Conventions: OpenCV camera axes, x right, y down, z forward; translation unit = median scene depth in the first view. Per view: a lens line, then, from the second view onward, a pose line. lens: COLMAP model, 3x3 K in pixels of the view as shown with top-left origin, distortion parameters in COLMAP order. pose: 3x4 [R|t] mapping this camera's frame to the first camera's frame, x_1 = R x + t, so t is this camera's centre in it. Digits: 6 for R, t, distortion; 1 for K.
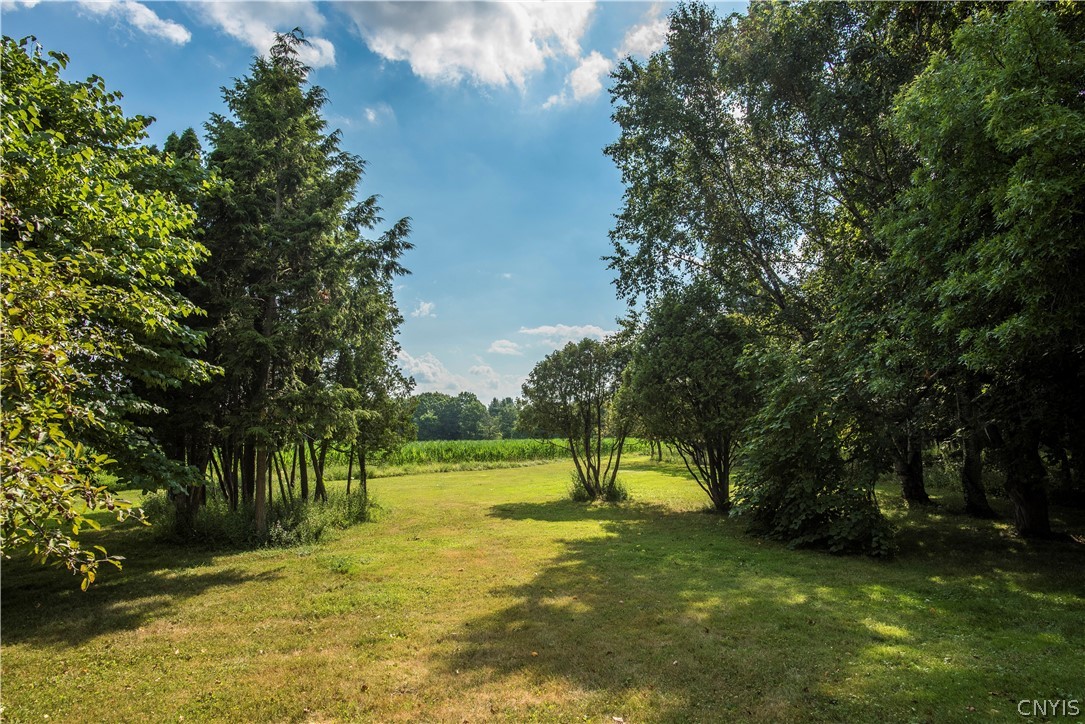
lens RADIAL K [[625.2, 0, 542.5], [0, 625.2, 362.0], [0, 0, 1]] dist [-0.003876, -0.000902]
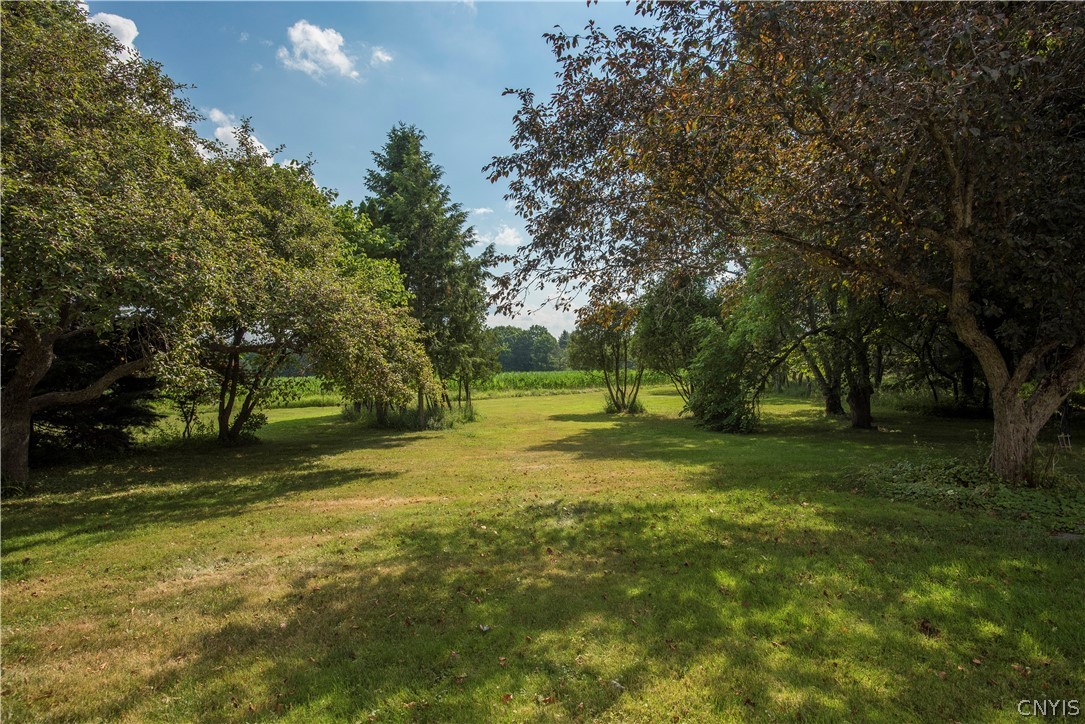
lens RADIAL K [[625.2, 0, 542.5], [0, 625.2, 362.0], [0, 0, 1]] dist [-0.003876, -0.000902]
pose [[0.993409, -0.007930, -0.114347, 0.063108], [0.020518, 0.993793, 0.109337, -0.055764], [0.112771, -0.110963, 0.987406, -0.411788]]
